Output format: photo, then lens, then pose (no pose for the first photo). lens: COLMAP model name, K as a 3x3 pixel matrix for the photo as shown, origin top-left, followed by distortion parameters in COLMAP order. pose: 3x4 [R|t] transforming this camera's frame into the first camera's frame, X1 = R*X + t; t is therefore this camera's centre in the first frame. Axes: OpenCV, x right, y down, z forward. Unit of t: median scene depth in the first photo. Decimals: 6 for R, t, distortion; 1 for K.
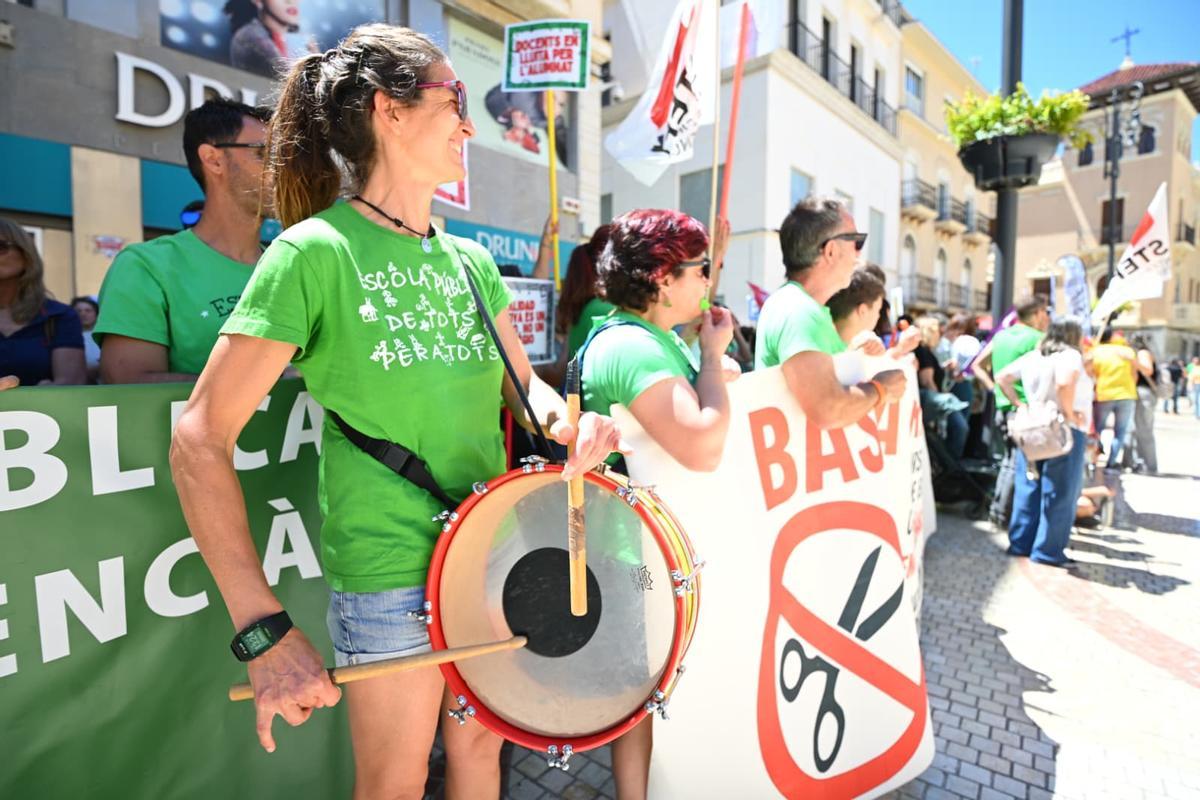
lens RADIAL K [[590.8, 0, 606.9], [0, 590.8, 398.9], [0, 0, 1]] dist [-0.032692, -0.000227]
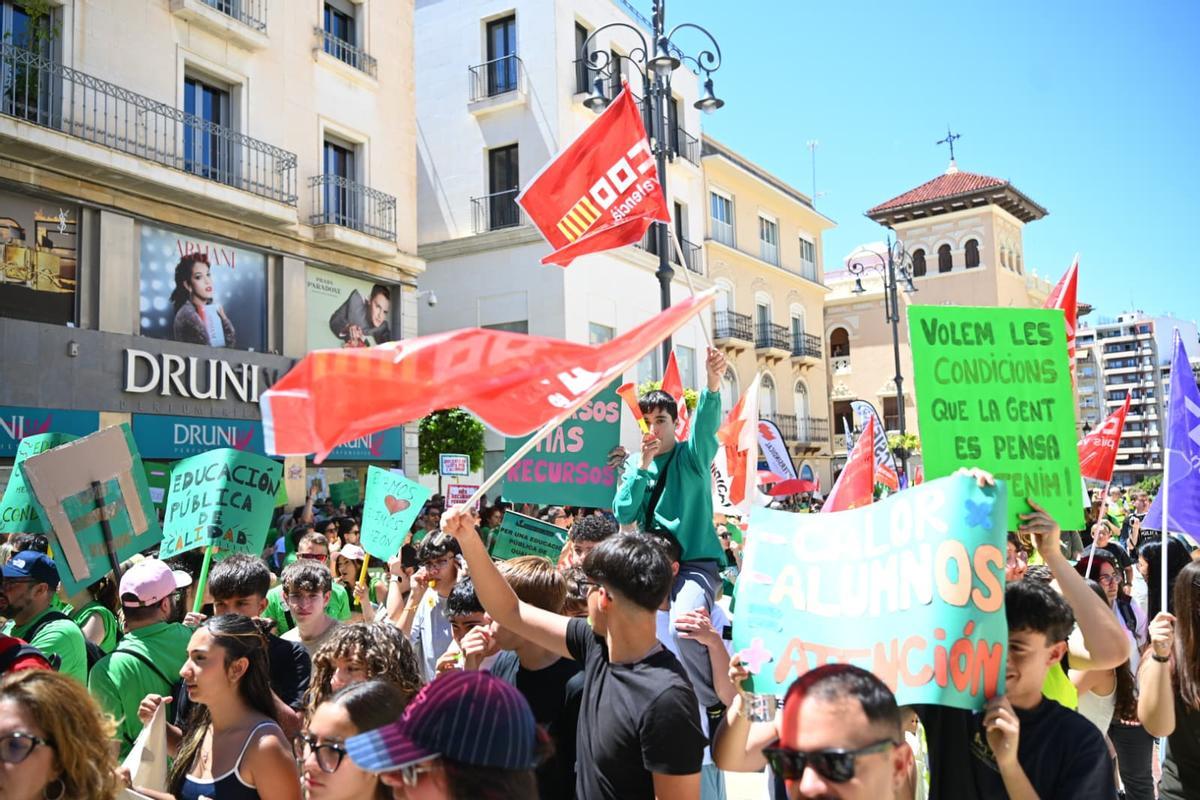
lens RADIAL K [[961.6, 0, 585.7], [0, 961.6, 394.2], [0, 0, 1]] dist [-0.006761, -0.005779]
pose [[0.972164, -0.012785, 0.233953, -0.154653], [0.051410, 0.985816, -0.159759, -0.005251], [-0.228592, 0.167339, 0.959032, -1.028824]]
